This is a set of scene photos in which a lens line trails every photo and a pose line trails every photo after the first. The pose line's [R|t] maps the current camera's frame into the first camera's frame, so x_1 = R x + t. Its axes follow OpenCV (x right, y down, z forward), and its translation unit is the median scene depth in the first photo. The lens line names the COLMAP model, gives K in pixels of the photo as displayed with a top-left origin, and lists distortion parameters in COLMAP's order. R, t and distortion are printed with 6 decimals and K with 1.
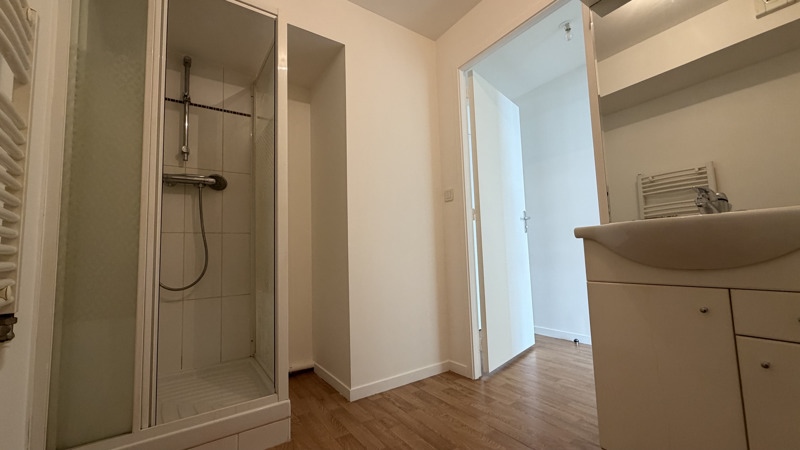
lens RADIAL K [[312.5, 0, 396.3], [0, 312.5, 228.4], [0, 0, 1]] dist [-0.025278, -0.000717]
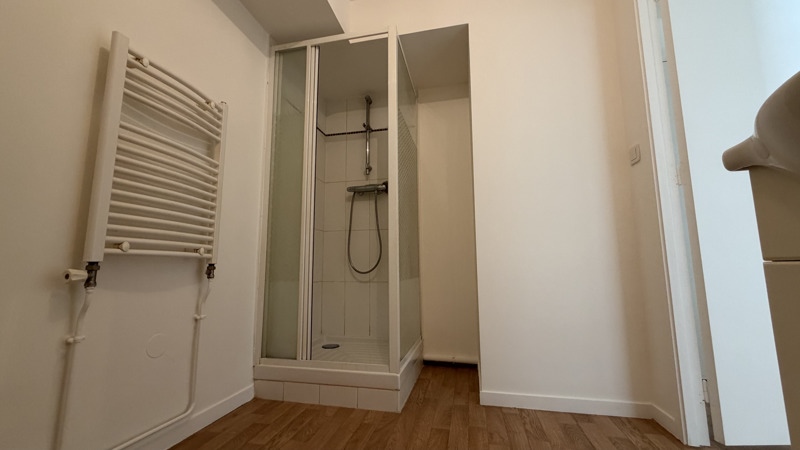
lens RADIAL K [[312.5, 0, 392.0], [0, 312.5, 225.3], [0, 0, 1]] dist [-0.025278, -0.000717]
pose [[0.673243, -0.067690, -0.736317, 0.357048], [0.041607, 0.997691, -0.053676, 0.073245], [0.738250, 0.005502, 0.674505, 0.191527]]
